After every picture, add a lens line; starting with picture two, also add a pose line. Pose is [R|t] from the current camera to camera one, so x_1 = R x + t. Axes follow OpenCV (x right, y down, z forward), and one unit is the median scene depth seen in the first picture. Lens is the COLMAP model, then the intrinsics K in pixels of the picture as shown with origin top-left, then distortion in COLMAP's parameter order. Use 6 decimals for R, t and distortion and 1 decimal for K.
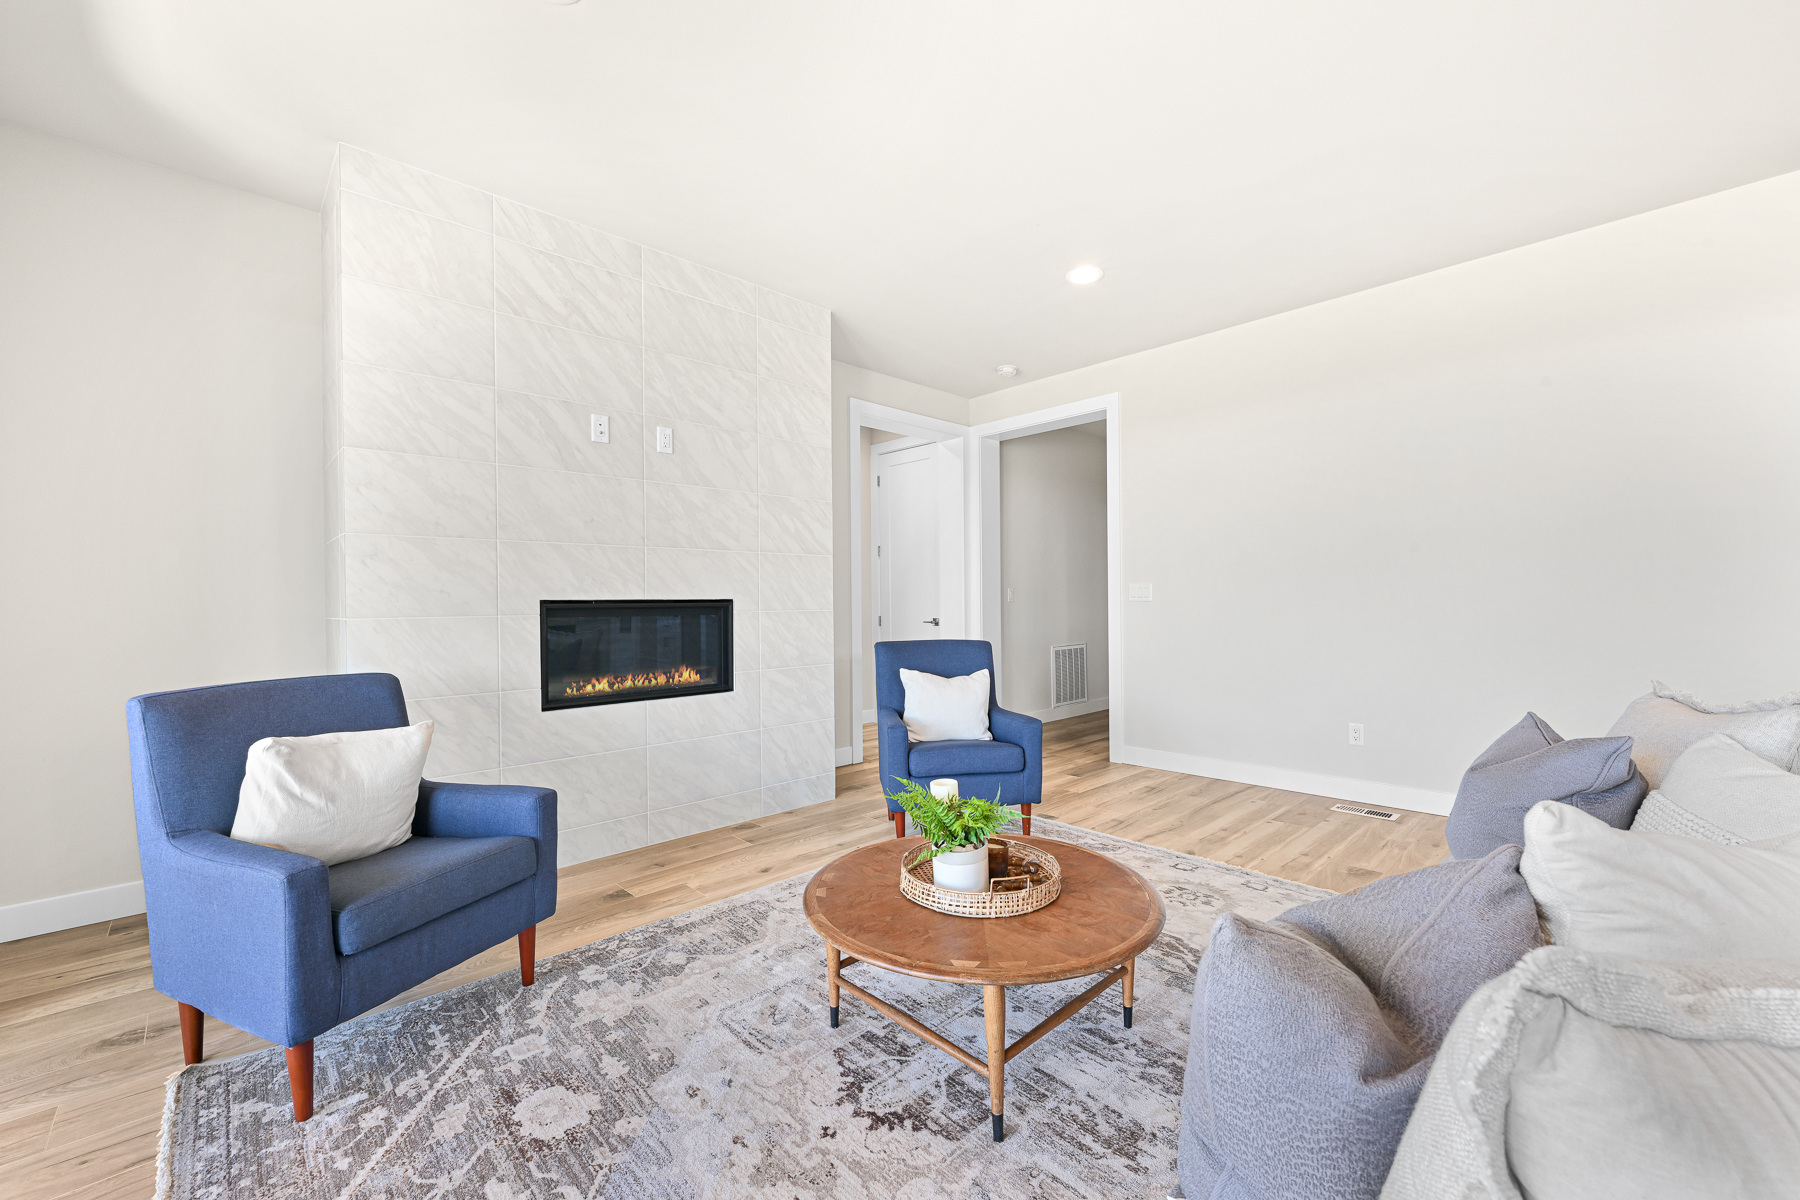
lens RADIAL K [[728.2, 0, 911.8], [0, 728.2, 599.2], [0, 0, 1]] dist [0.002949, -0.000567]
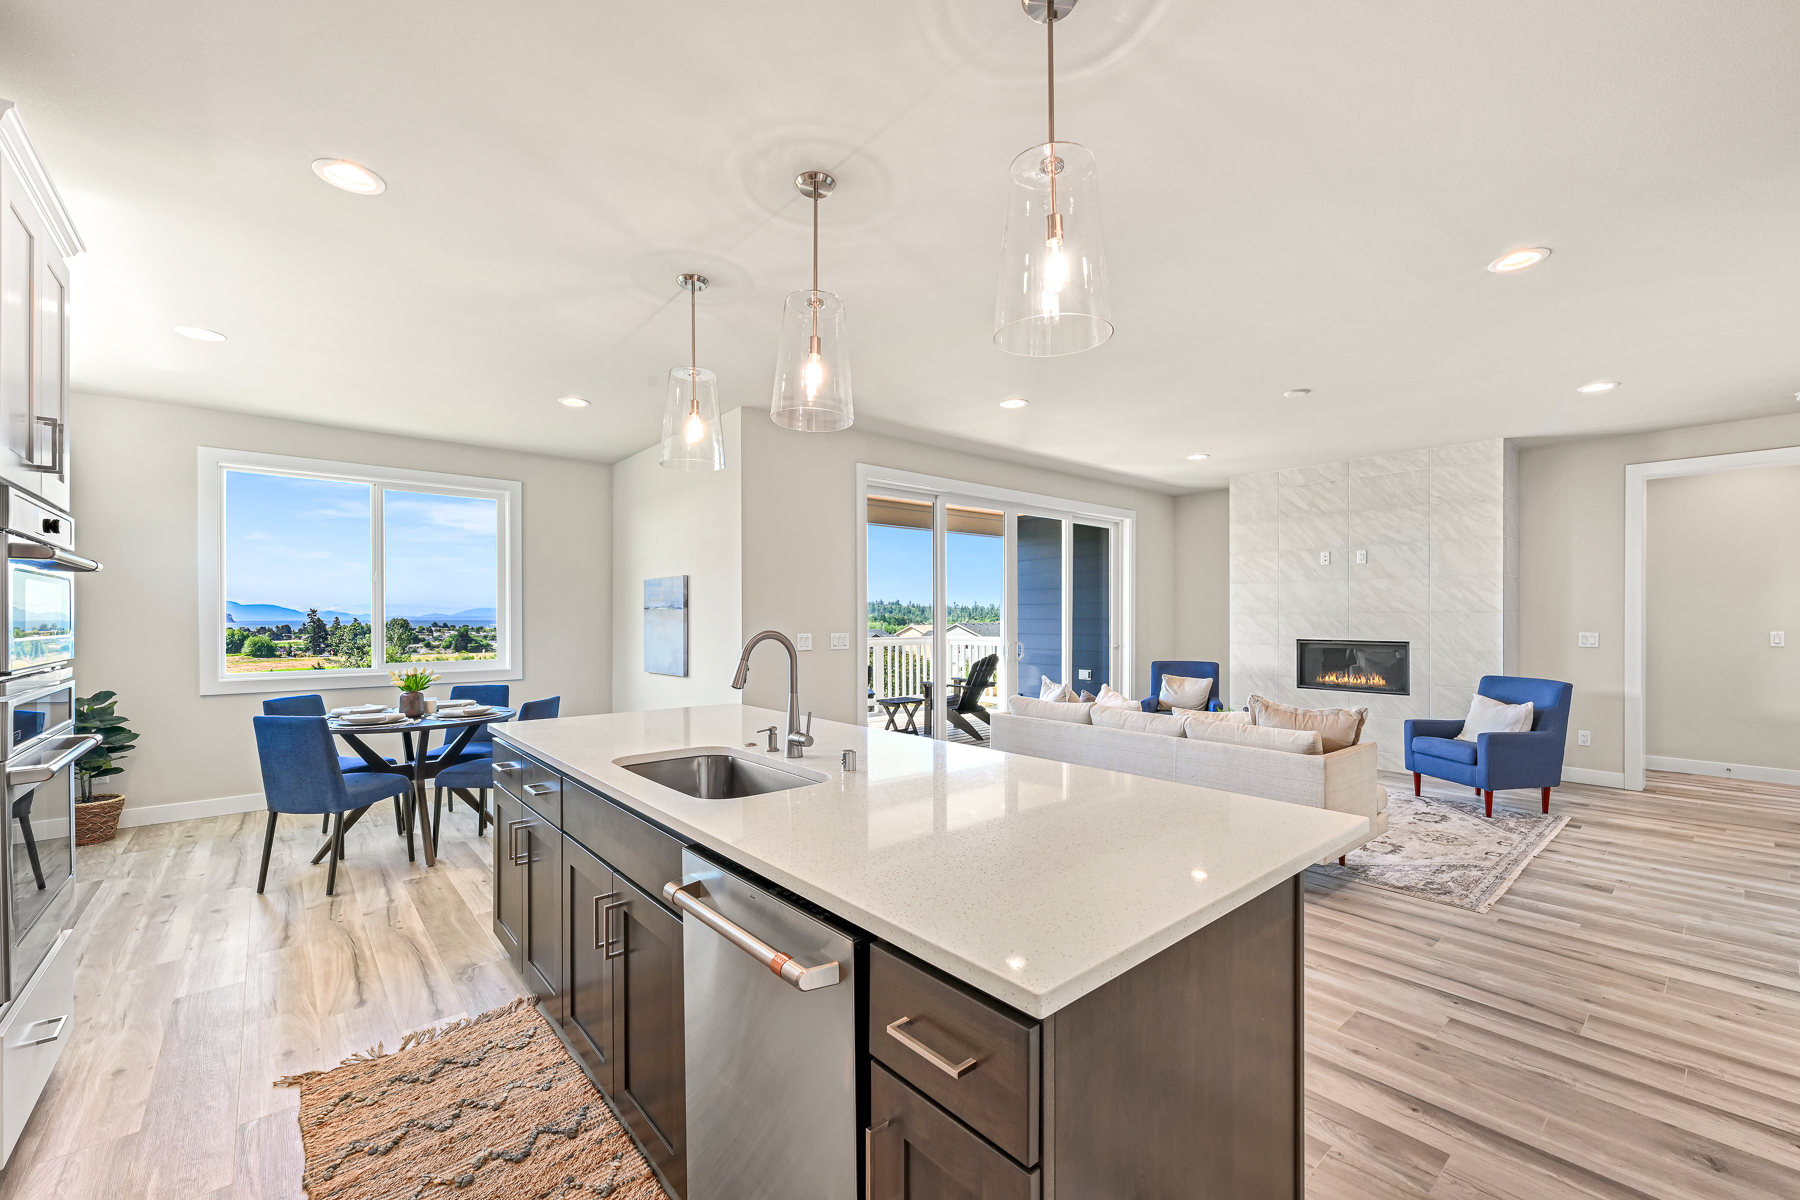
lens RADIAL K [[728.2, 0, 926.6], [0, 728.2, 616.6], [0, 0, 1]] dist [0.002949, -0.000567]
pose [[-0.030104, 0.010398, -0.999493, 1.609520], [0.003768, 0.999940, 0.010289, -0.086691], [0.999540, -0.003456, -0.030142, -0.080885]]
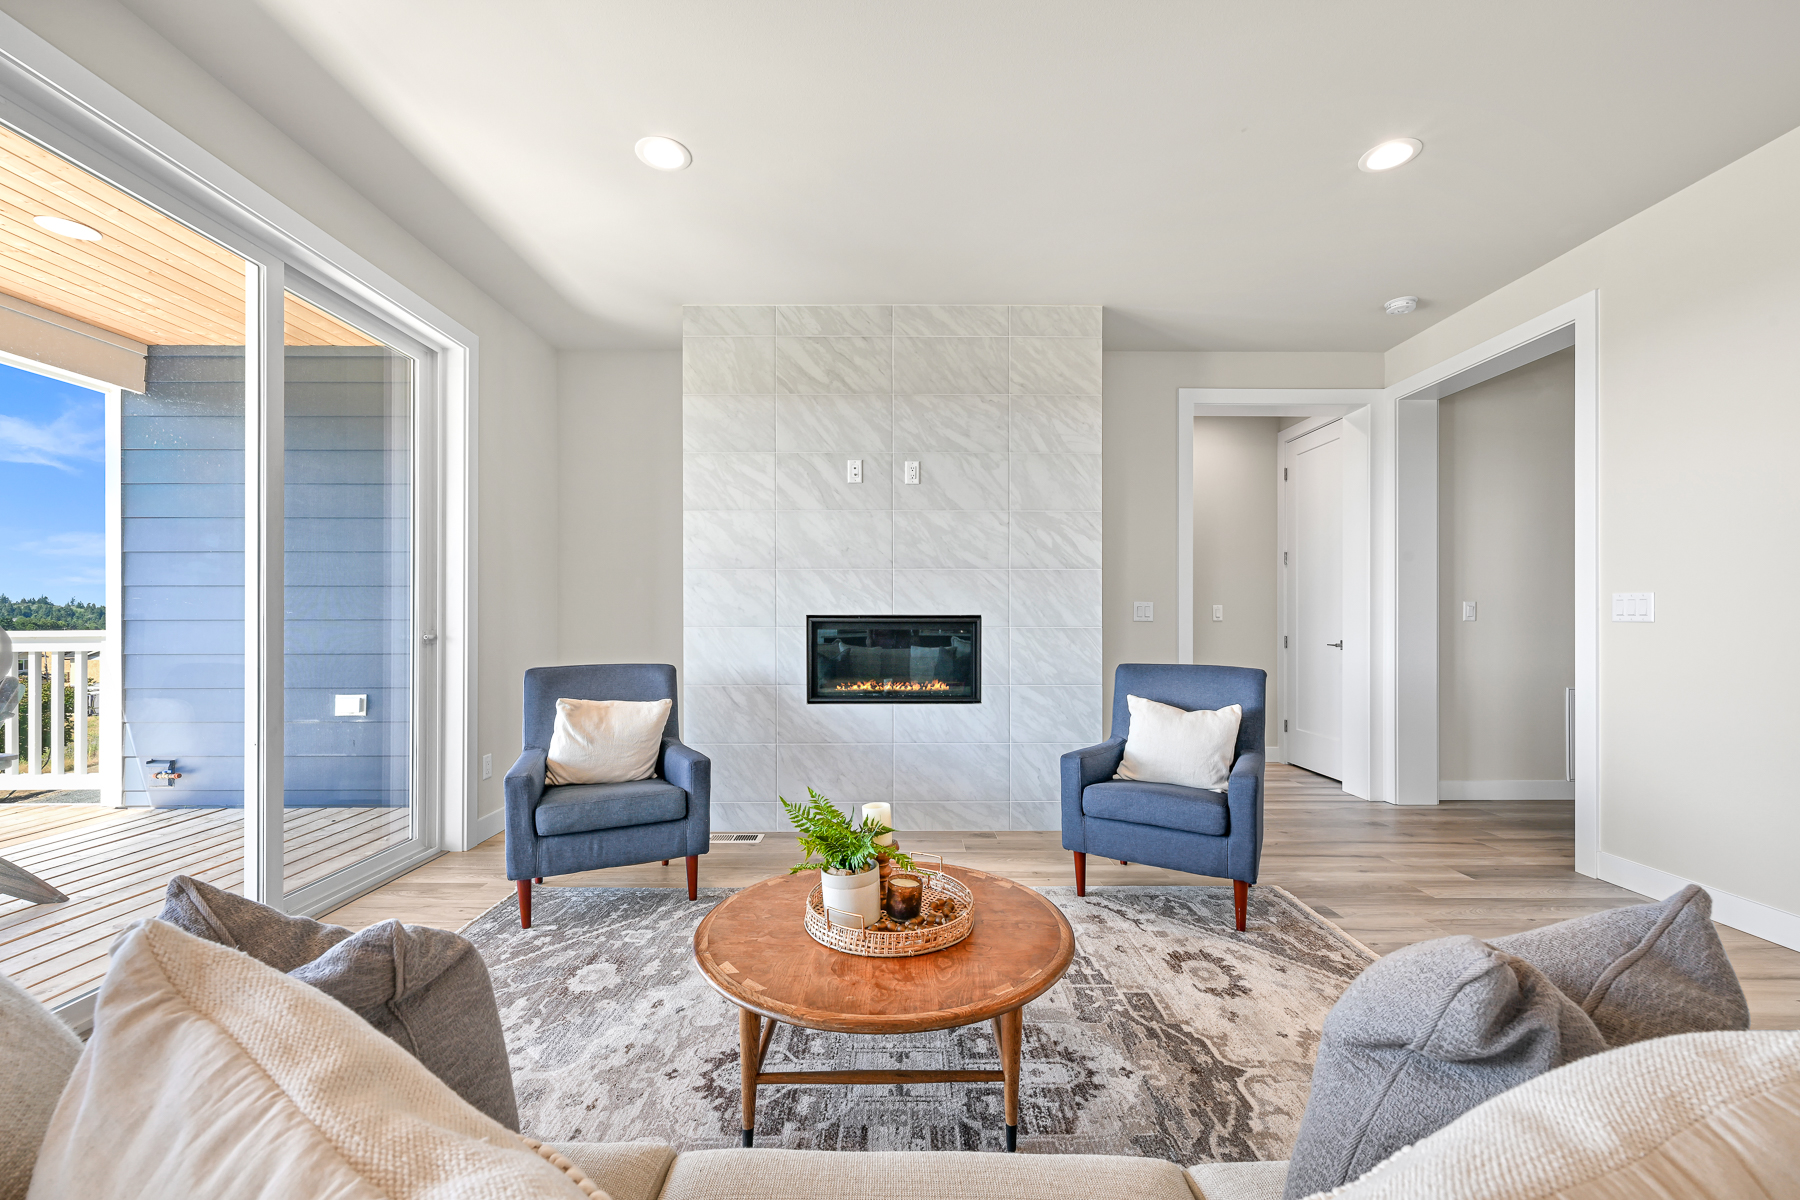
lens RADIAL K [[728.2, 0, 906.4], [0, 728.2, 615.7], [0, 0, 1]] dist [0.002949, -0.000567]
pose [[0.718591, 0.006764, -0.695400, 0.435166], [-0.004535, 0.999977, 0.005040, -0.004388], [0.695418, -0.000468, 0.718606, 0.191426]]
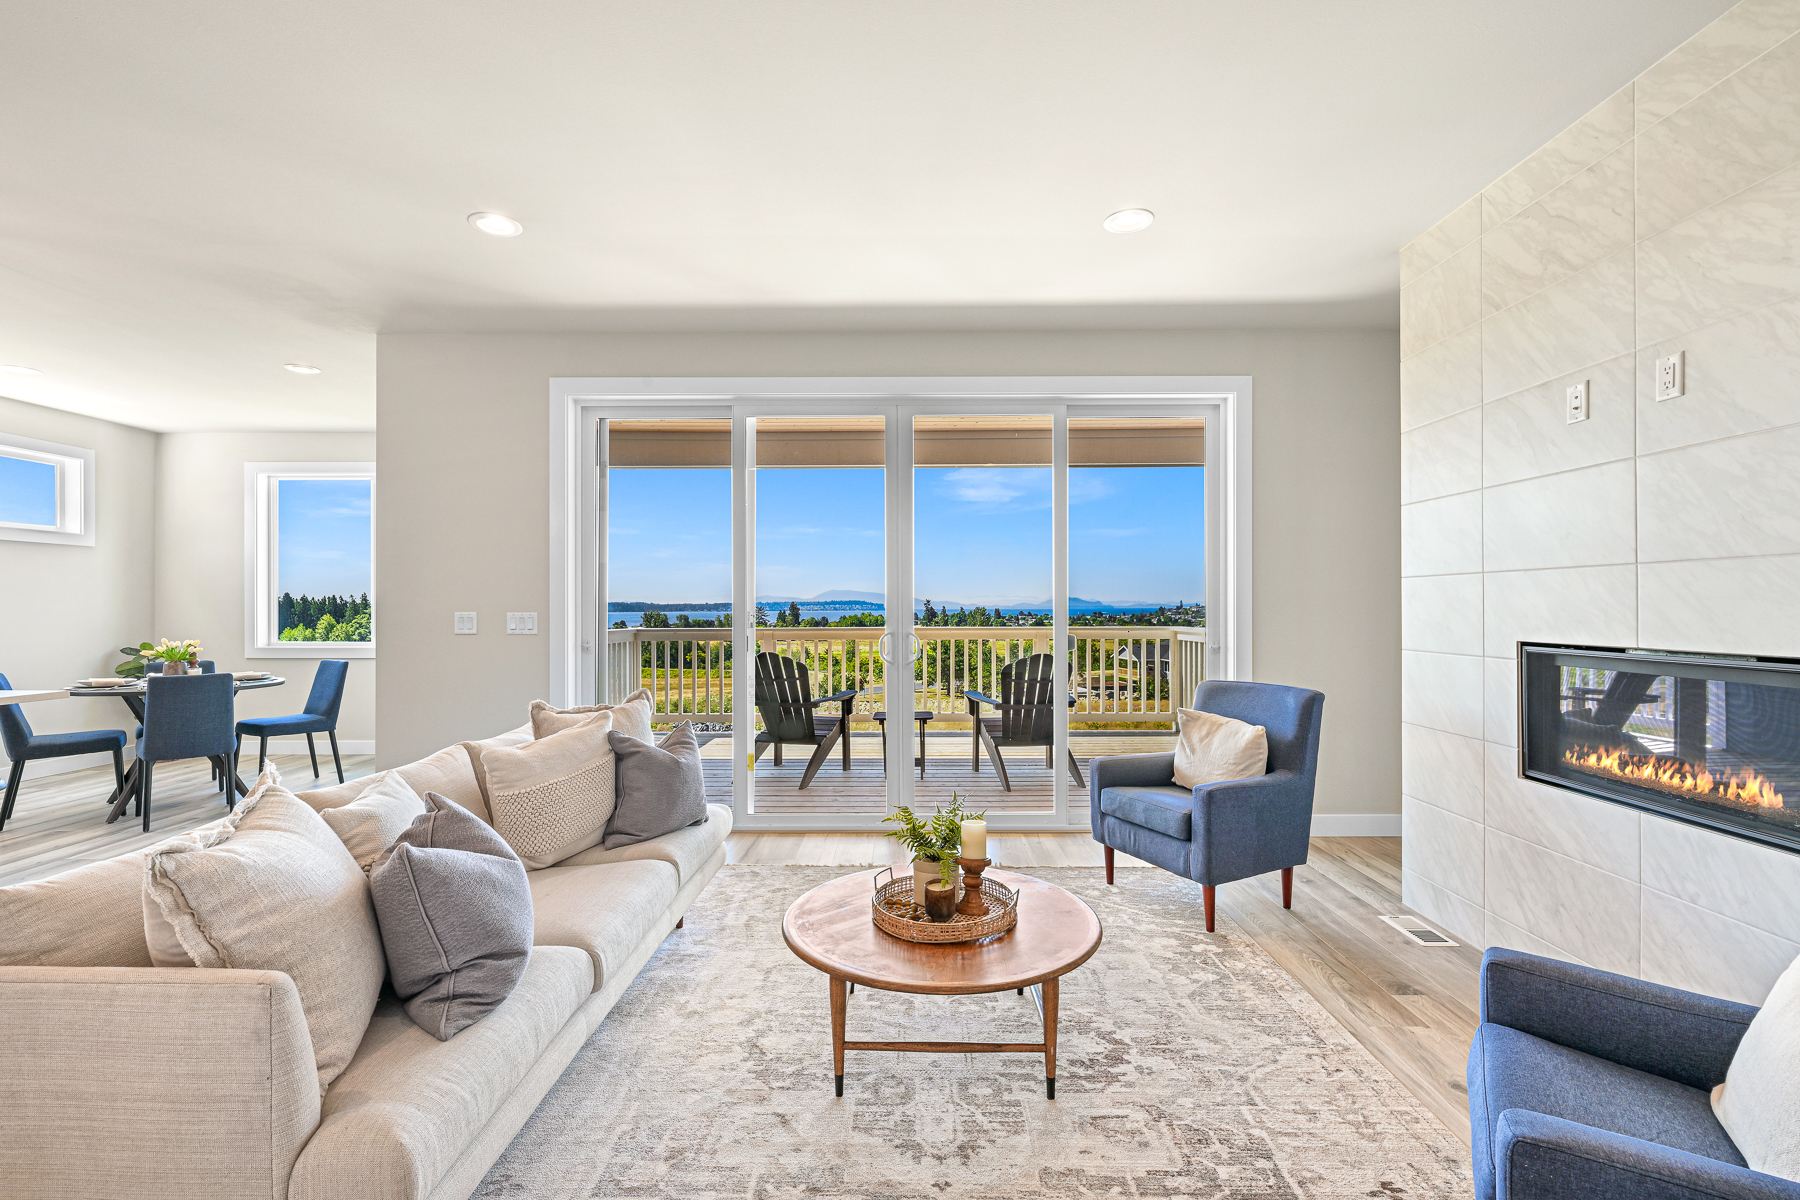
lens RADIAL K [[809.6, 0, 894.2], [0, 809.6, 602.5], [0, 0, 1]] dist [0.015211, -0.000928]
pose [[-0.712740, 0.009354, -0.701366, 0.568699], [0.012593, 0.999921, 0.000538, -0.046277], [0.701315, -0.008449, -0.712801, 1.036453]]
